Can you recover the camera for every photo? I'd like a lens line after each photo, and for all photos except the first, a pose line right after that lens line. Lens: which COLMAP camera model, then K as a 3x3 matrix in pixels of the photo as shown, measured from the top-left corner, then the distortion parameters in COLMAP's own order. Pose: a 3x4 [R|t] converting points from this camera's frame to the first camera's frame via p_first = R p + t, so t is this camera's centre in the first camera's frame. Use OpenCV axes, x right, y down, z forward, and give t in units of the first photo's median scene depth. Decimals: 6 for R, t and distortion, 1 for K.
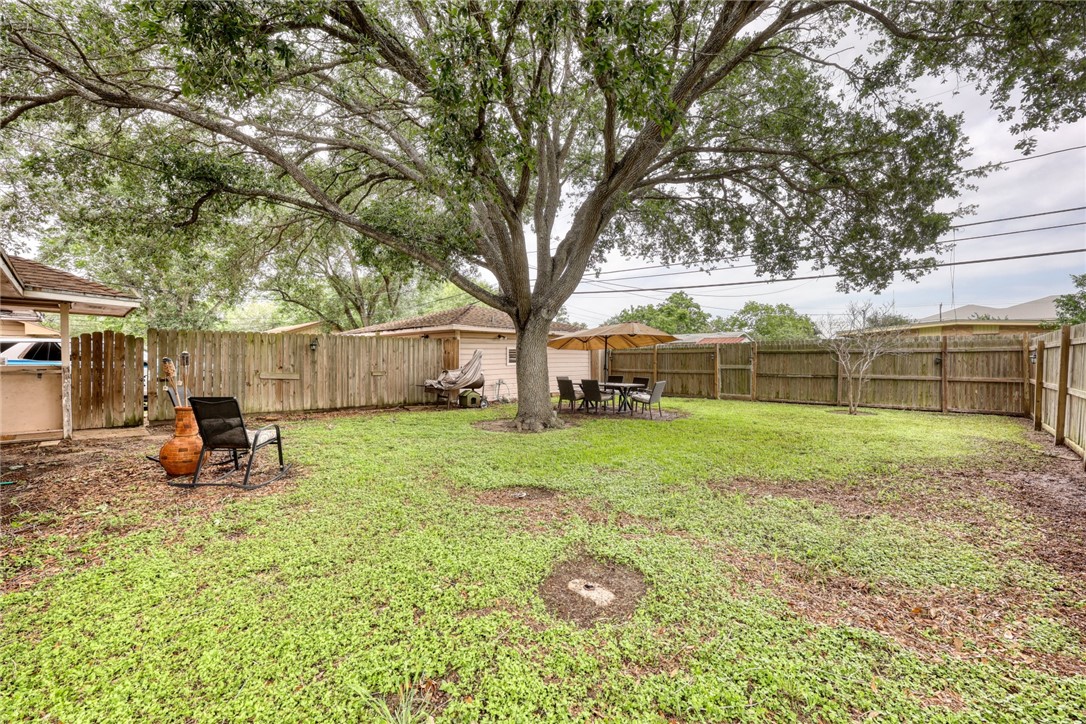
lens RADIAL K [[436.5, 0, 543.0], [0, 436.5, 362.0], [0, 0, 1]] dist [0.003626, -0.000003]
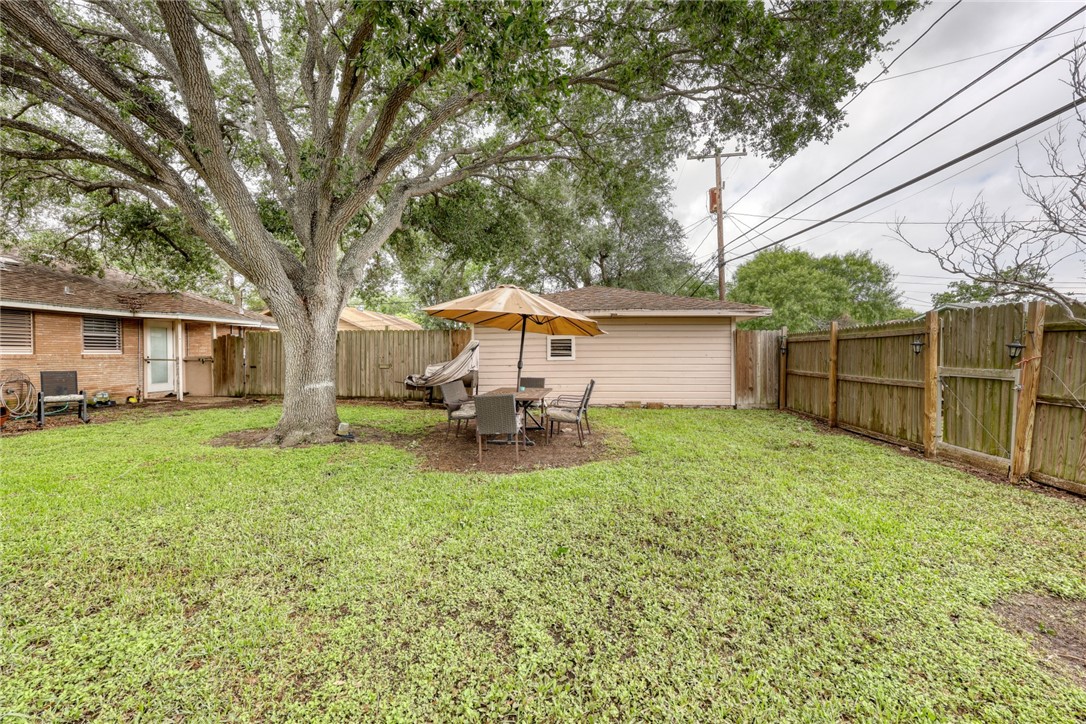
lens RADIAL K [[436.5, 0, 543.0], [0, 436.5, 362.0], [0, 0, 1]] dist [0.003626, -0.000003]
pose [[0.603348, 0.015180, -0.797334, 0.700919], [-0.003640, 0.999861, 0.016282, -0.002018], [0.797470, -0.006921, 0.603319, 0.717801]]
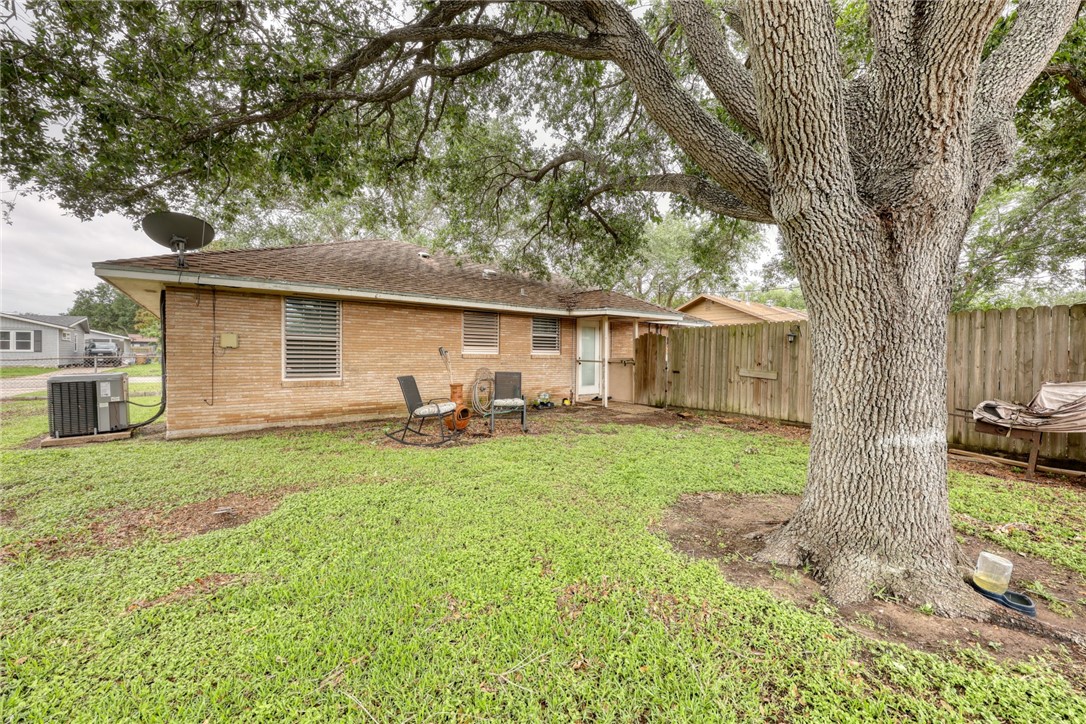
lens RADIAL K [[438.3, 0, 550.2], [0, 438.3, 357.4], [0, 0, 1]] dist [0.000248, 0.000148]
pose [[-0.154130, 0.003882, -0.988043, 0.273181], [-0.013614, 0.999889, 0.006052, 0.000354], [0.987957, 0.014384, -0.154060, 0.682327]]
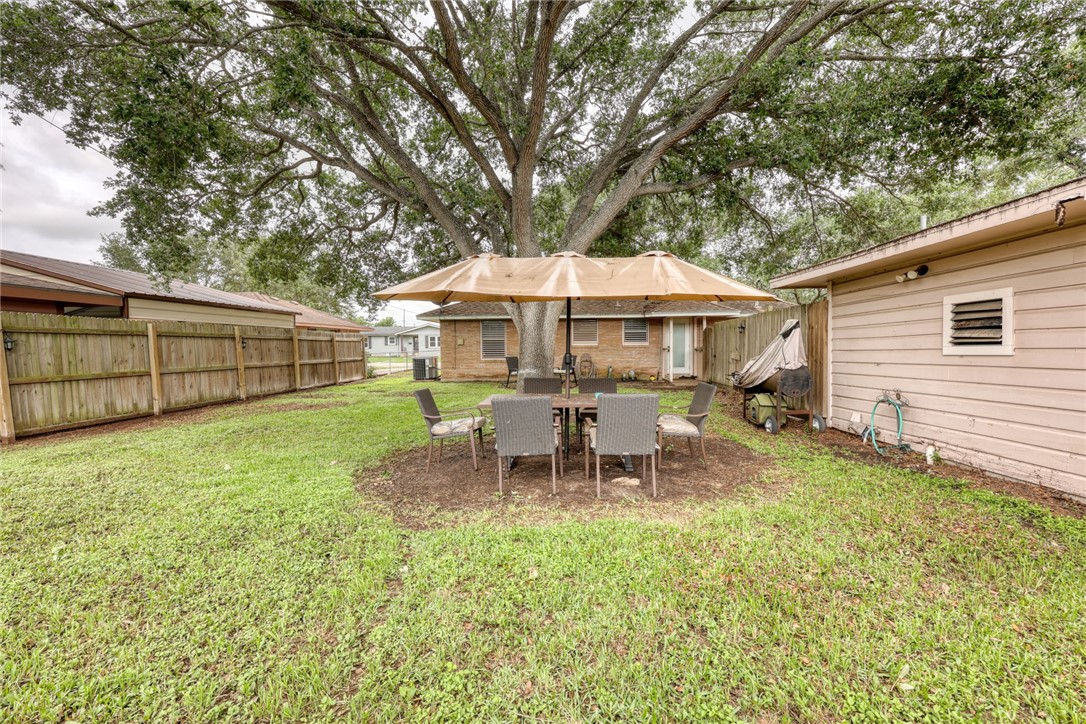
lens RADIAL K [[436.5, 0, 543.0], [0, 436.5, 362.0], [0, 0, 1]] dist [0.003626, -0.000003]
pose [[-0.752570, 0.030294, -0.657815, 0.474230], [0.006058, 0.999218, 0.039085, -0.001318], [0.658484, 0.025429, -0.752165, 1.407575]]
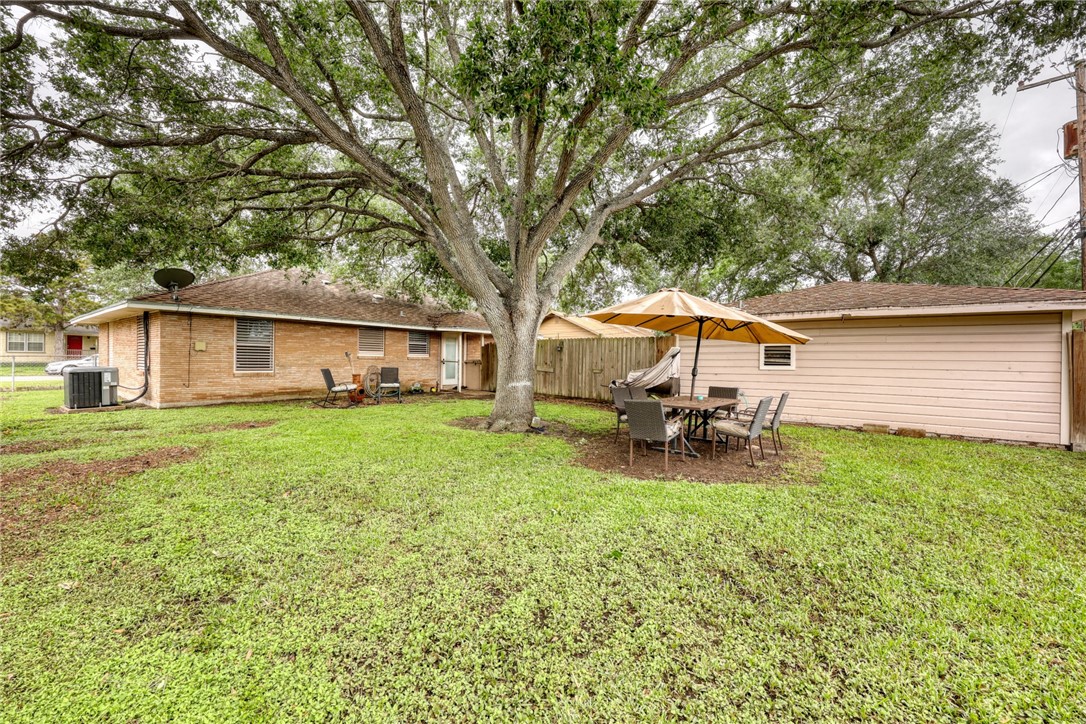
lens RADIAL K [[433.3, 0, 547.4], [0, 433.3, 362.2], [0, 0, 1]] dist [0.002186, 0.000234]
pose [[0.085183, 0.008068, -0.996333, 0.757406], [-0.021760, 0.999744, 0.006236, -0.000629], [0.996128, 0.021149, 0.085337, 0.822530]]
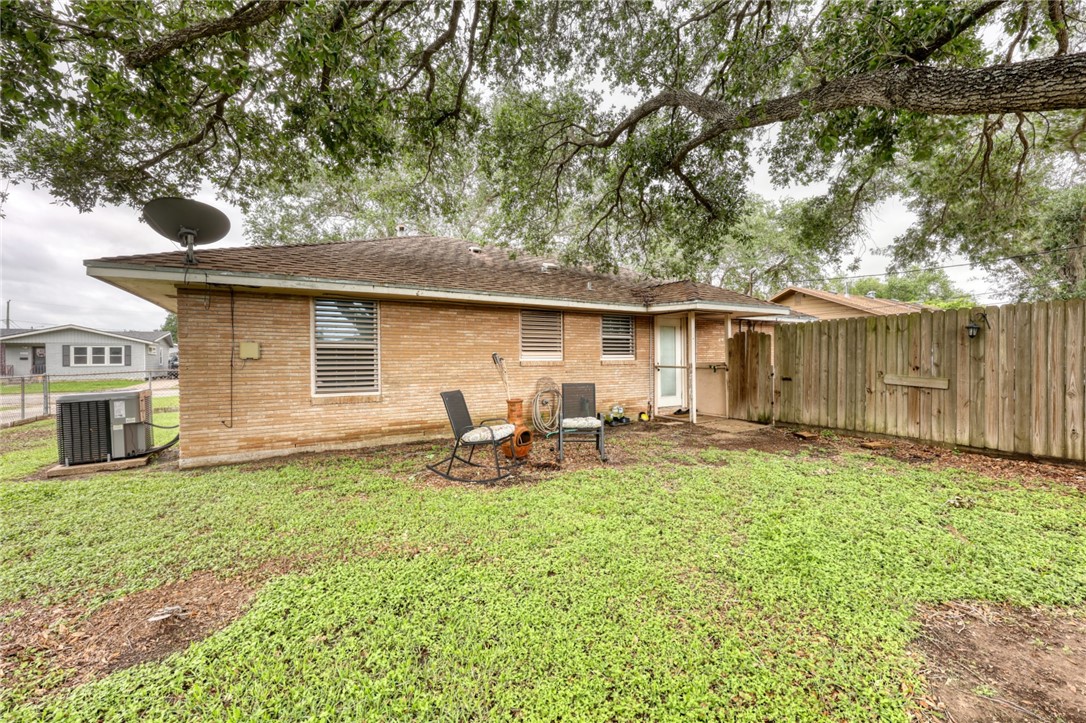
lens RADIAL K [[449.3, 0, 549.6], [0, 449.3, 360.0], [0, 0, 1]] dist [0.000950, -0.000128]
pose [[-0.277225, 0.001557, -0.960804, 0.144893], [0.004513, 0.999990, 0.000318, -0.000902], [0.960794, -0.004248, -0.277229, 0.630209]]
